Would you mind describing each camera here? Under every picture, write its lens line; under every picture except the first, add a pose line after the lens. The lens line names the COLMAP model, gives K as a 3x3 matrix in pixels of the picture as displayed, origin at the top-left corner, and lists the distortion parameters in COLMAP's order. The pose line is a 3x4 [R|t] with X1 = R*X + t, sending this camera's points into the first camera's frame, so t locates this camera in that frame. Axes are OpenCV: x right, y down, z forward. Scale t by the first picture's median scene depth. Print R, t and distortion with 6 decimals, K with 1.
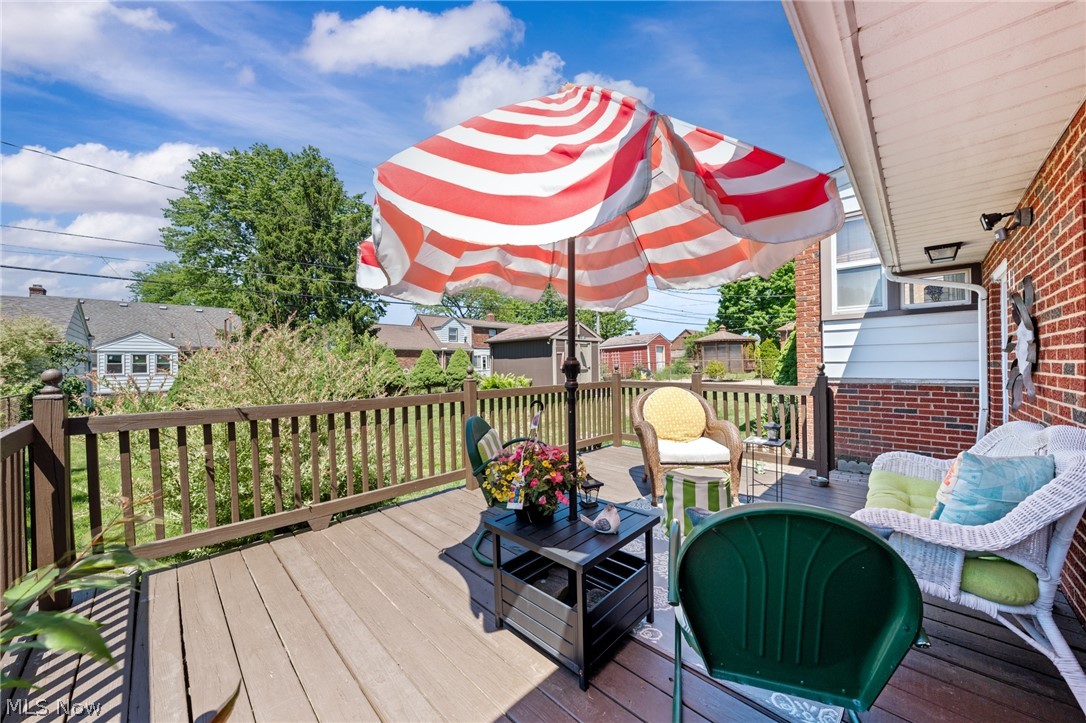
lens RADIAL K [[378.4, 0, 543.0], [0, 378.4, 361.5], [0, 0, 1]] dist [0.000095, 0.000021]
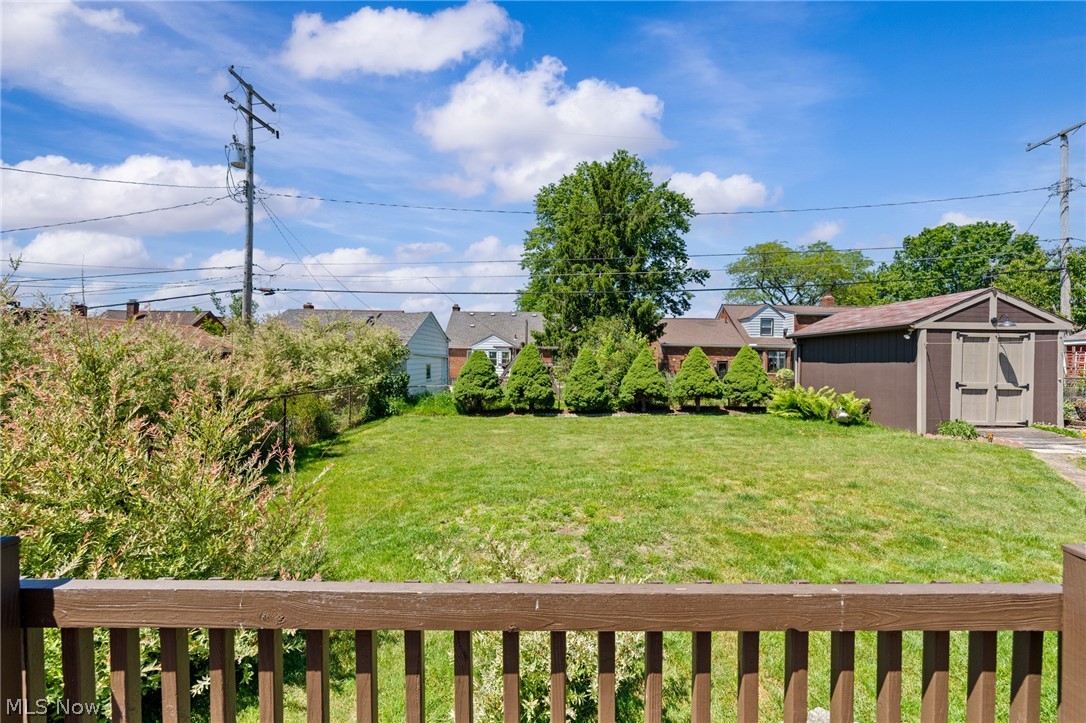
lens RADIAL K [[401.2, 0, 543.0], [0, 401.2, 361.5], [0, 0, 1]] dist [0.000126, 0.000012]
pose [[0.710179, 0.021730, -0.703686, 0.032638], [-0.015035, 0.999764, 0.015699, -0.010222], [0.703861, -0.000569, 0.710337, 0.152224]]
